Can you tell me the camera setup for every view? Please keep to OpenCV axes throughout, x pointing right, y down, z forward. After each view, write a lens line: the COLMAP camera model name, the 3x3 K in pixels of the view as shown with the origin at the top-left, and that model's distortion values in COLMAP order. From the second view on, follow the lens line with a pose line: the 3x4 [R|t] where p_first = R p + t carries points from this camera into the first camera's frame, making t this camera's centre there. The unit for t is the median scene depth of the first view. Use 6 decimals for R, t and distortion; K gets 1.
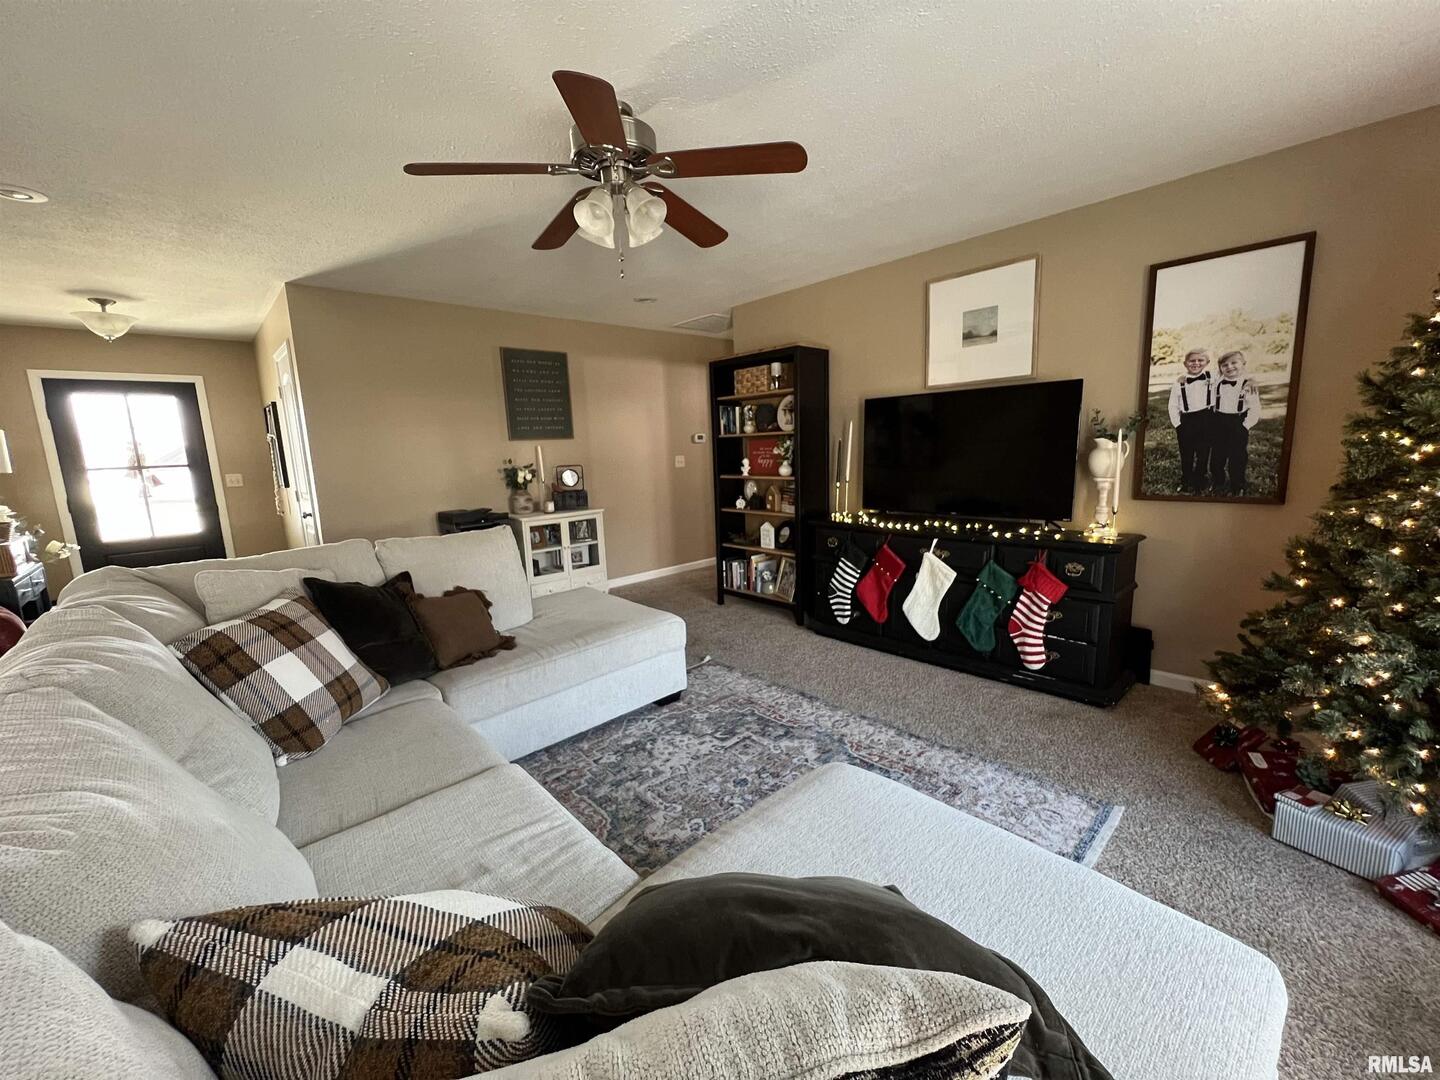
lens RADIAL K [[576.4, 0, 717.1], [0, 576.4, 544.6], [0, 0, 1]] dist [-0.001825, 0.000100]
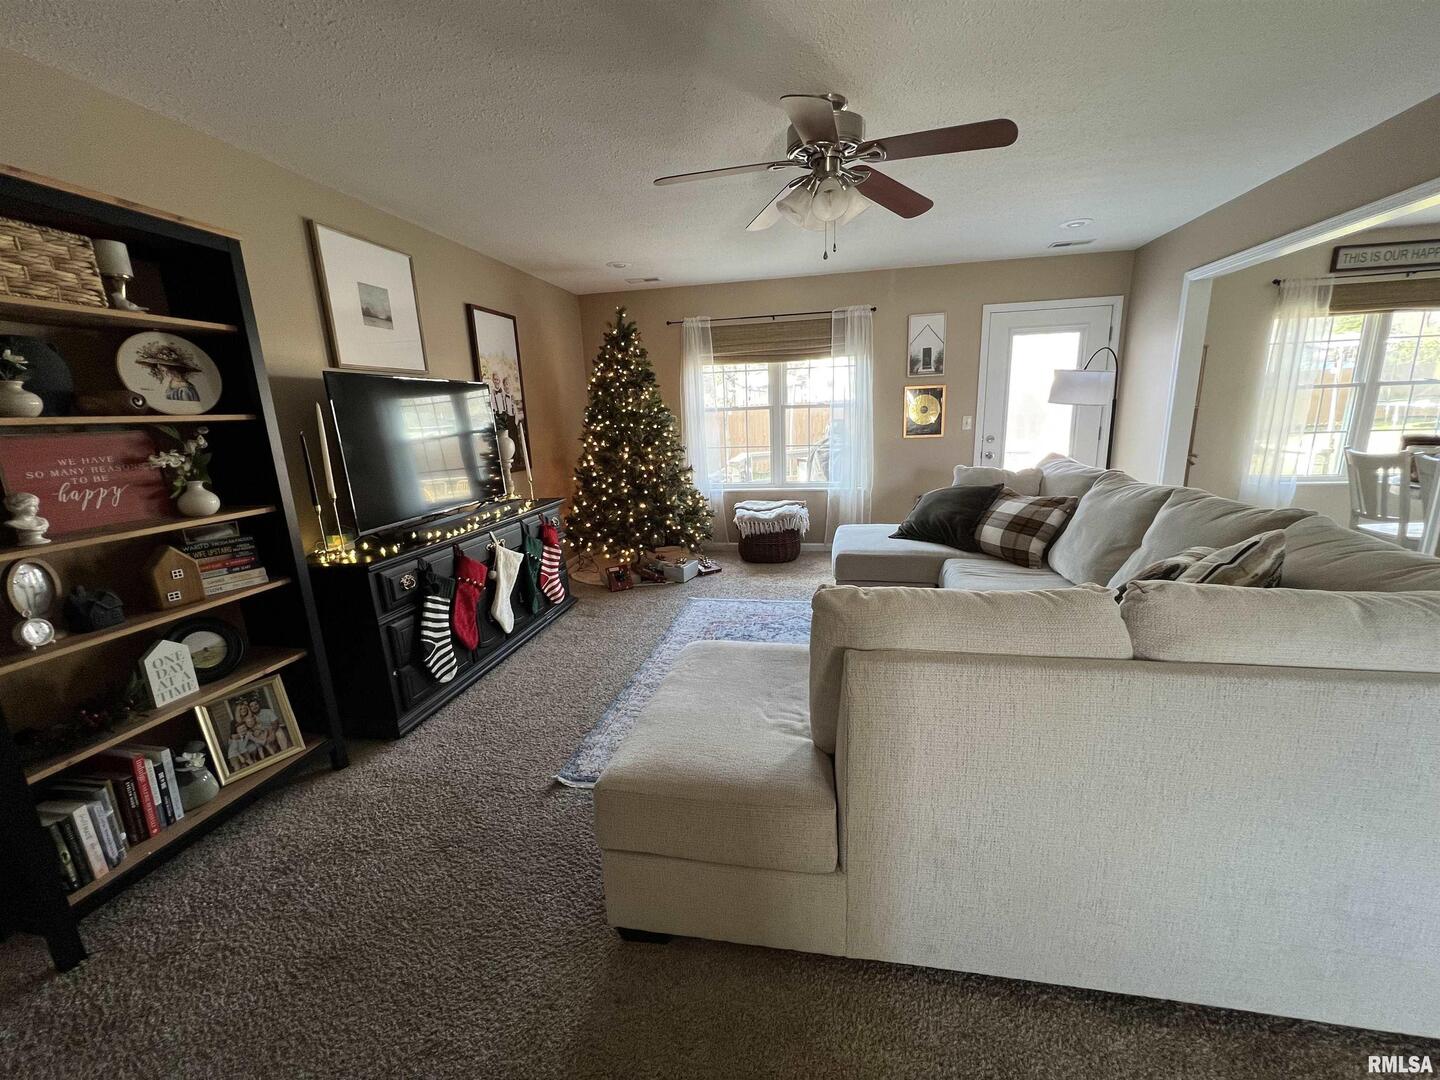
lens RADIAL K [[576.4, 0, 722.3], [0, 576.4, 546.5], [0, 0, 1]] dist [-0.001825, 0.000100]
pose [[-0.593501, -0.121550, 0.795602, -0.691417], [0.200158, 0.935181, 0.292187, -0.210392], [-0.779547, 0.332659, -0.530702, 1.337260]]
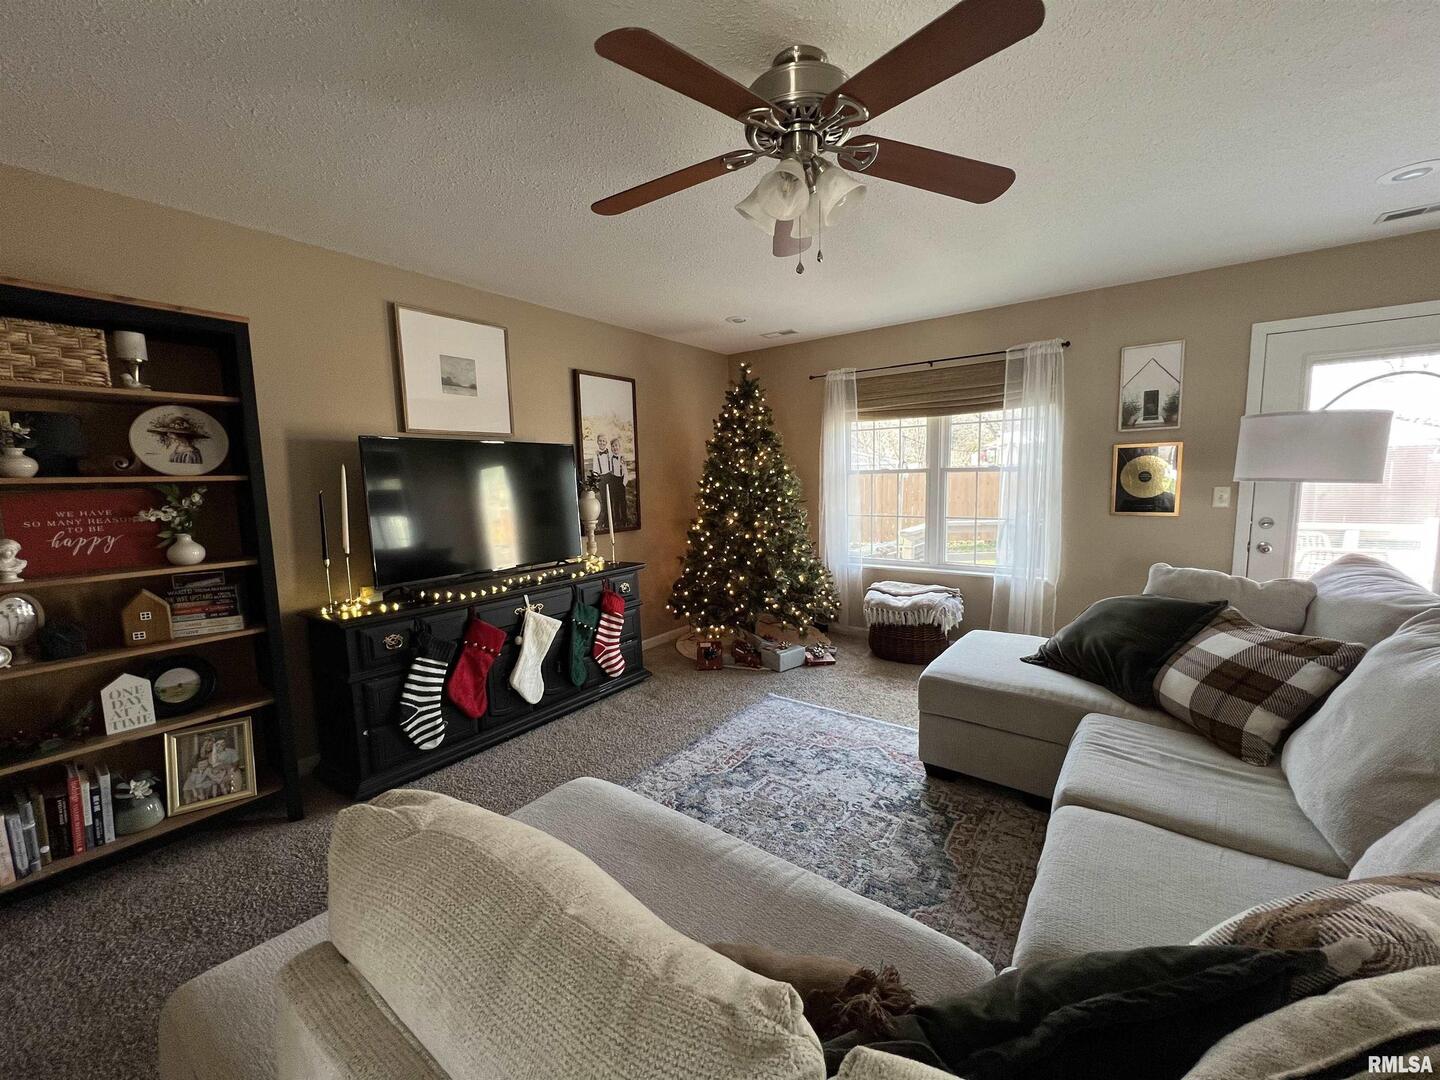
lens RADIAL K [[576.4, 0, 721.2], [0, 576.4, 546.1], [0, 0, 1]] dist [-0.001825, 0.000100]
pose [[-0.188265, -0.071812, 0.979489, -0.654375], [0.200064, 0.973607, 0.109835, -0.139046], [-0.961525, 0.216639, -0.168929, 0.914668]]
